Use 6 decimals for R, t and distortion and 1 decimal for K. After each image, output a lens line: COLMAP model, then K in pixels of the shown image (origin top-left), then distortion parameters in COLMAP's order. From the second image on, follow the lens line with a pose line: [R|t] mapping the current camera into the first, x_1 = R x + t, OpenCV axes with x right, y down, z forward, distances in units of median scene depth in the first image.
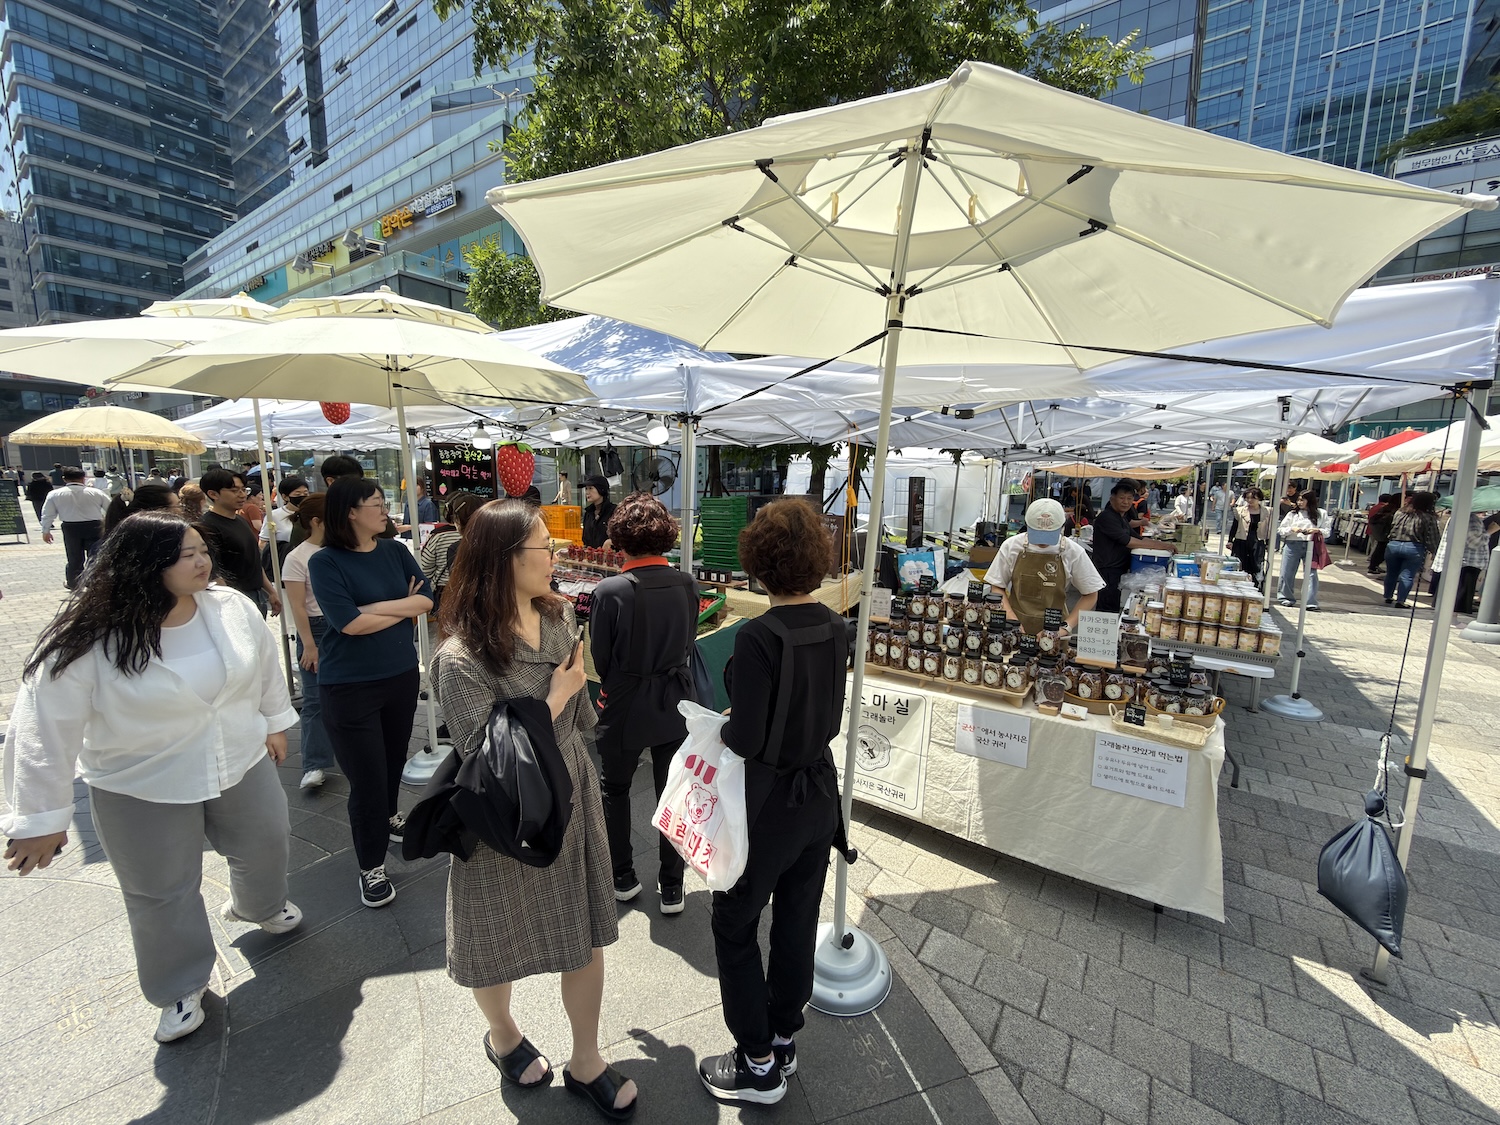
lens RADIAL K [[595.1, 0, 753.0], [0, 595.1, 559.5], [0, 0, 1]] dist [0.001061, -0.000699]
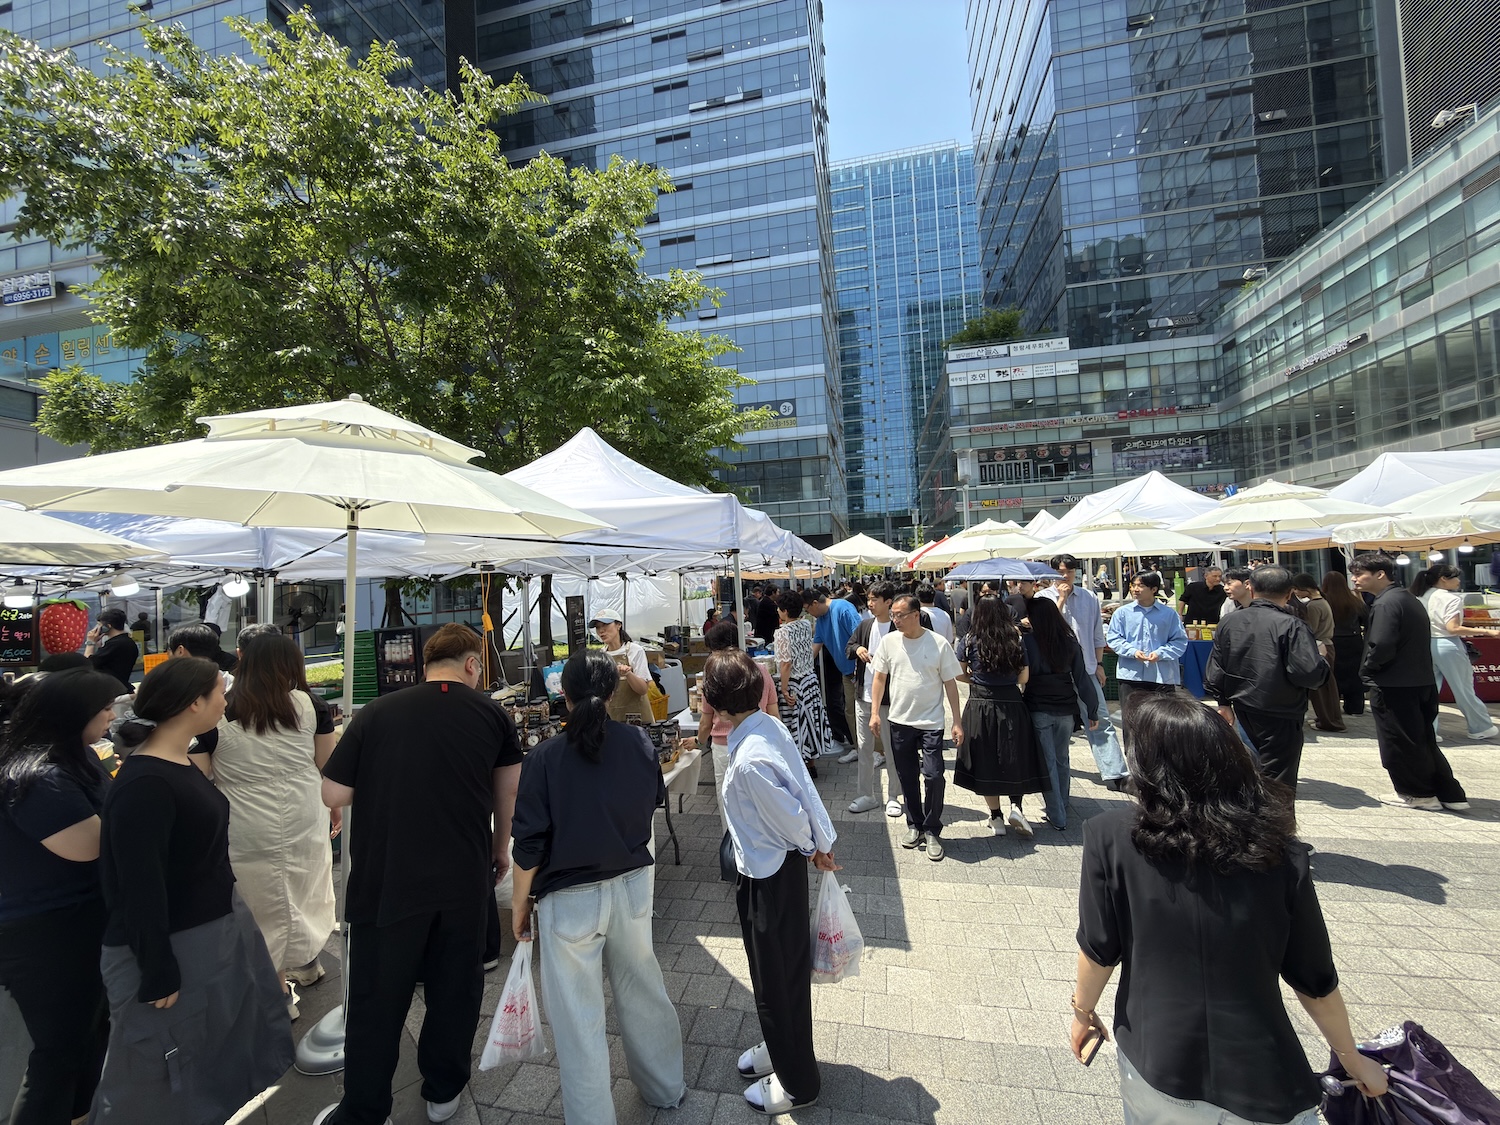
lens RADIAL K [[595.1, 0, 749.0], [0, 595.1, 561.8], [0, 0, 1]] dist [0.001061, -0.000699]
pose [[0.917365, -0.042901, 0.395729, 0.215111], [0.110723, 0.982441, -0.150168, 0.007237], [-0.382338, 0.181575, 0.906007, -0.271068]]
